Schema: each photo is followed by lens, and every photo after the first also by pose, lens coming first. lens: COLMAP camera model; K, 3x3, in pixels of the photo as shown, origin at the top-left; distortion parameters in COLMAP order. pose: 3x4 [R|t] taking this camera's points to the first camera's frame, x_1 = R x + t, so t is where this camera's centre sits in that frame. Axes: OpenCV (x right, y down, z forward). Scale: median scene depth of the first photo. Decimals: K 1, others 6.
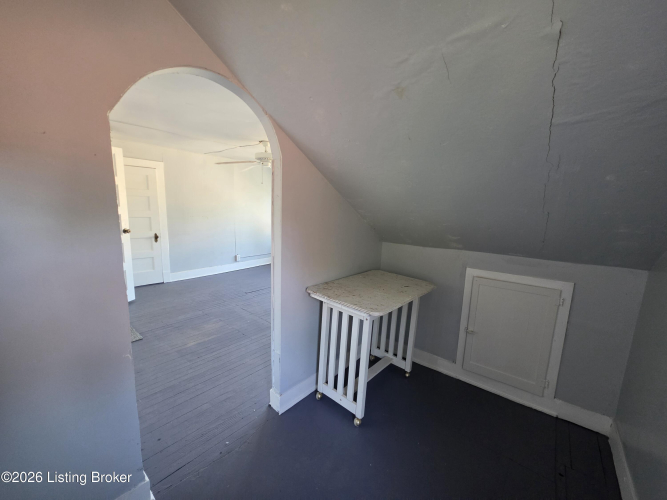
lens RADIAL K [[268.1, 0, 329.6], [0, 268.1, 252.4], [0, 0, 1]] dist [-0.008955, 0.000112]
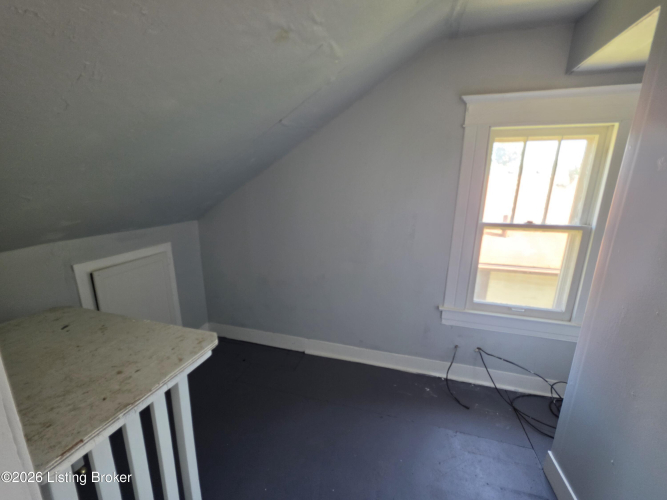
lens RADIAL K [[268.1, 0, 329.6], [0, 268.1, 252.4], [0, 0, 1]] dist [-0.008955, 0.000112]
pose [[-0.421646, -0.245418, 0.872917, -0.440405], [0.121792, 0.938625, 0.322721, -0.144649], [-0.898544, 0.242389, -0.365878, 0.863925]]
